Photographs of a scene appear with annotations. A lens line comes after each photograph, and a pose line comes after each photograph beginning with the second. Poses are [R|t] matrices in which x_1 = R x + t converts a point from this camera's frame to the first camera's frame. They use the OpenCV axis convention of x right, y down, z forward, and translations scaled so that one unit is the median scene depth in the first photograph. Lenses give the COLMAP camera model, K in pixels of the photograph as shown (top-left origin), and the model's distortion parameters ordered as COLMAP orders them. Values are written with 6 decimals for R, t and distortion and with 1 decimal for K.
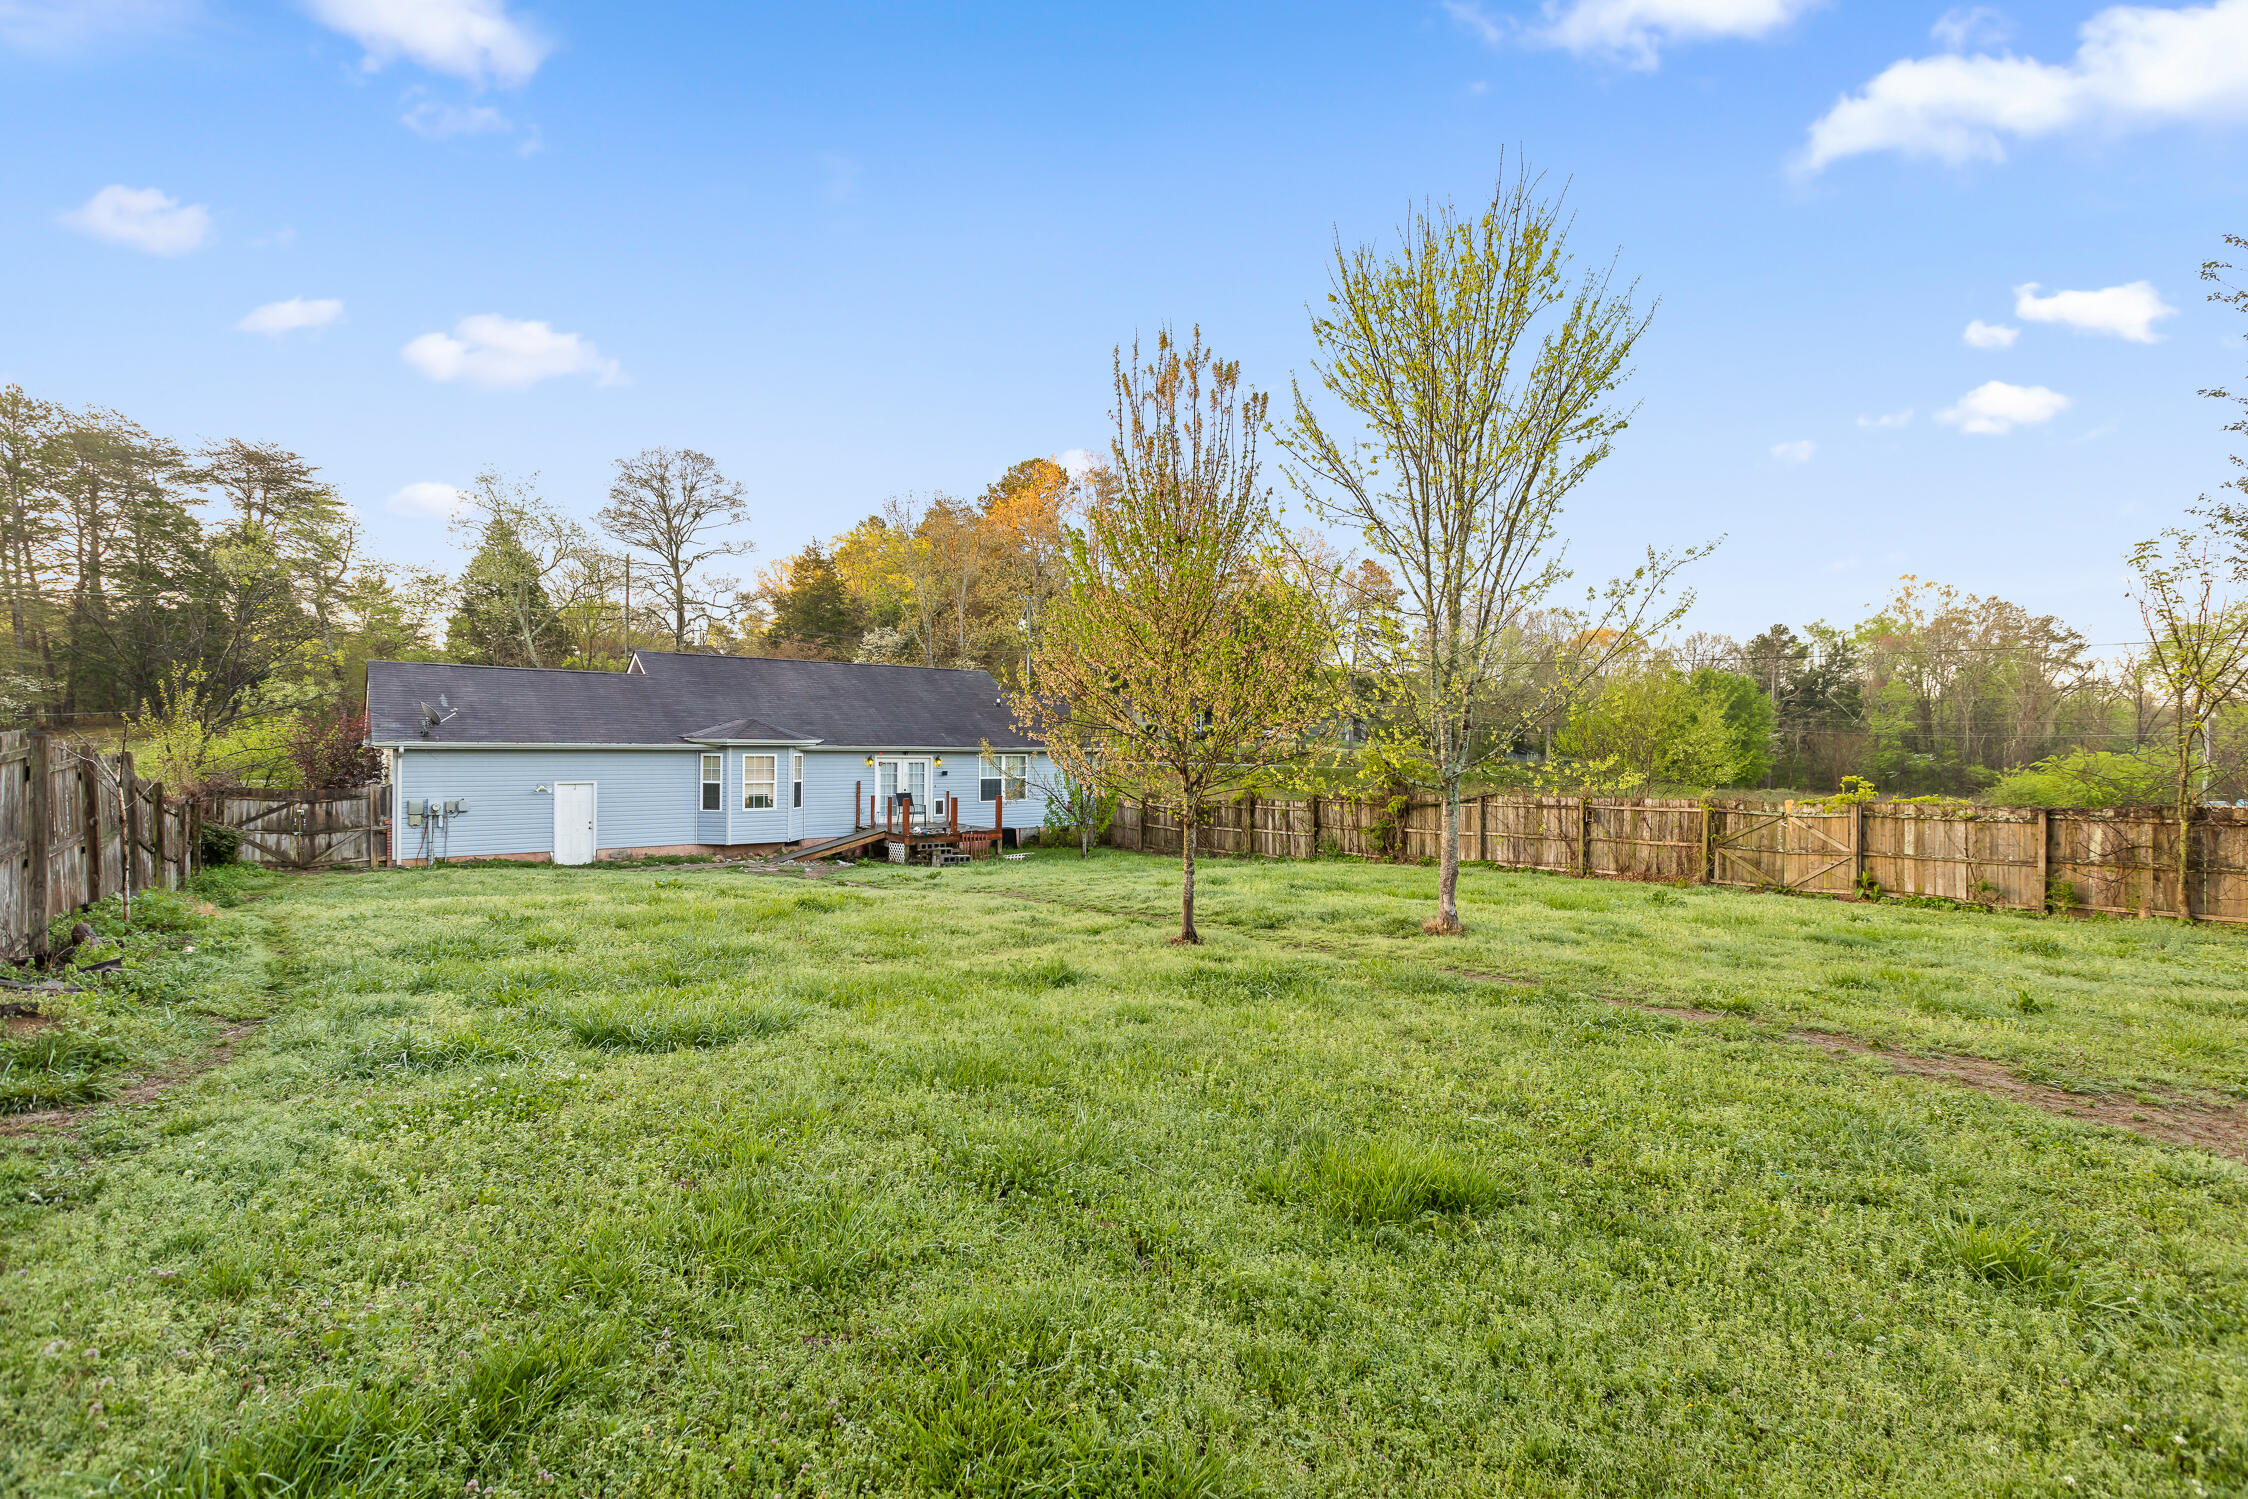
lens RADIAL K [[1026.6, 0, 1144.7], [0, 1026.6, 738.6], [0, 0, 1]] dist [-0.000042, -0.000185]
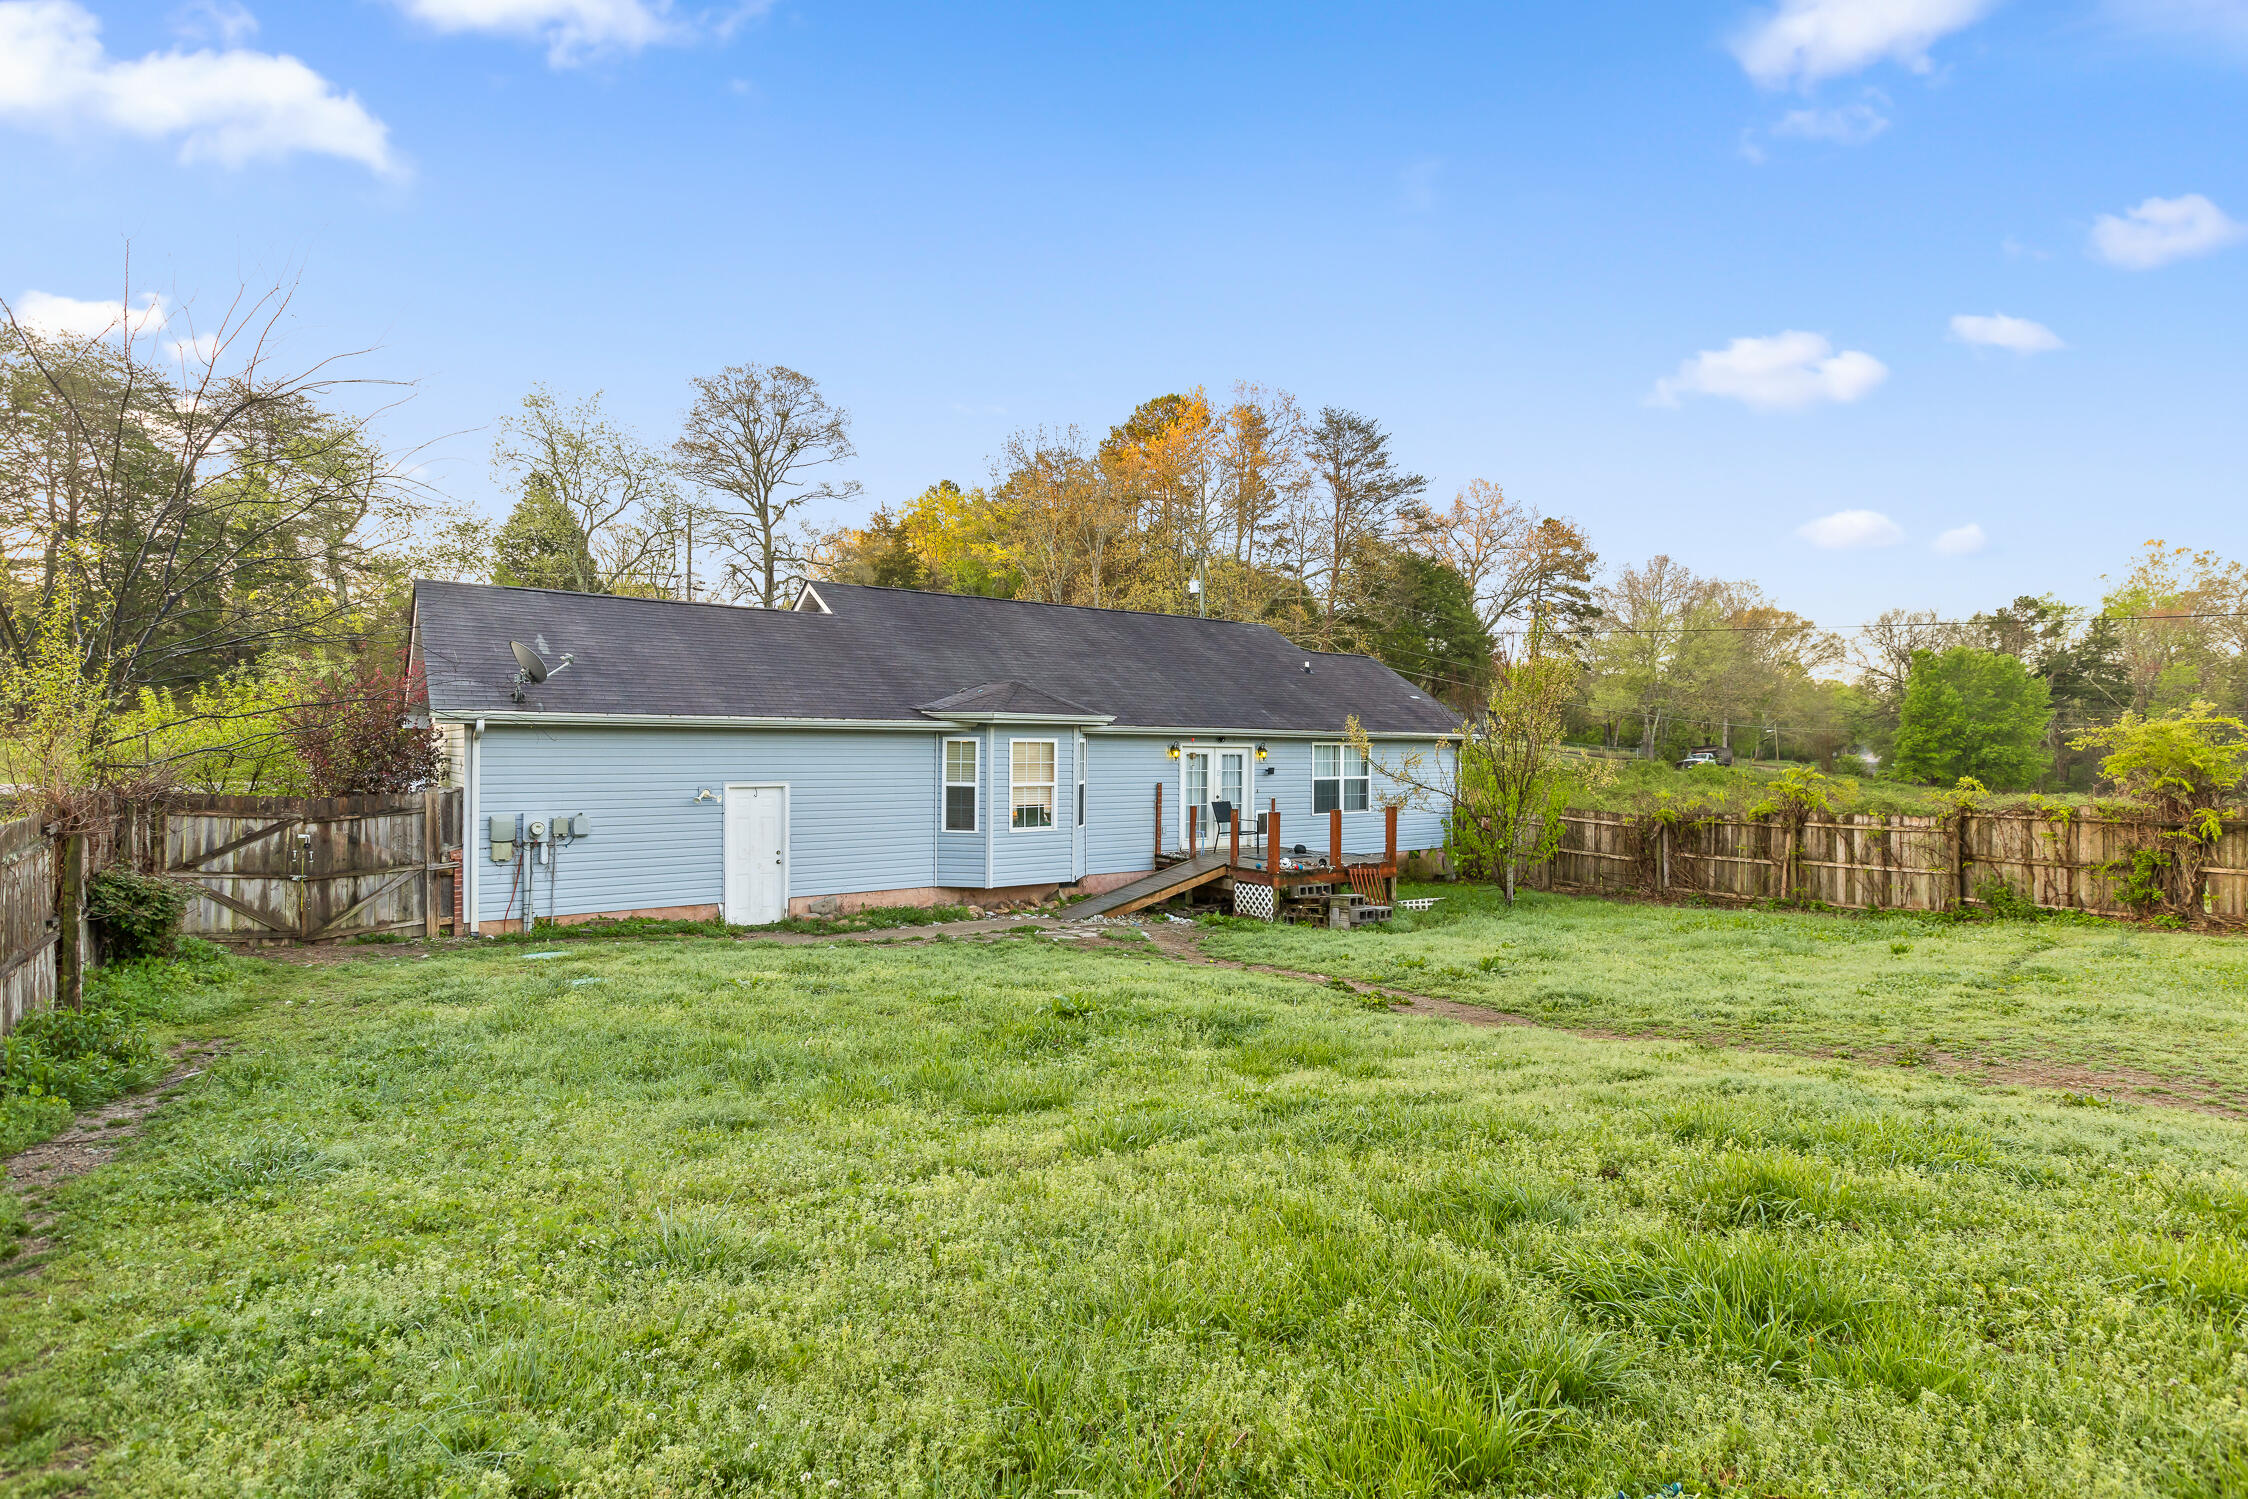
lens RADIAL K [[1083.3, 0, 1126.6], [0, 1083.3, 734.7], [0, 0, 1]] dist [-0.002782, 0.001299]
pose [[0.999115, -0.001818, -0.042013, -0.262070], [0.001616, 0.999987, -0.004836, 0.014351], [0.042021, 0.004763, 0.999105, 0.321862]]
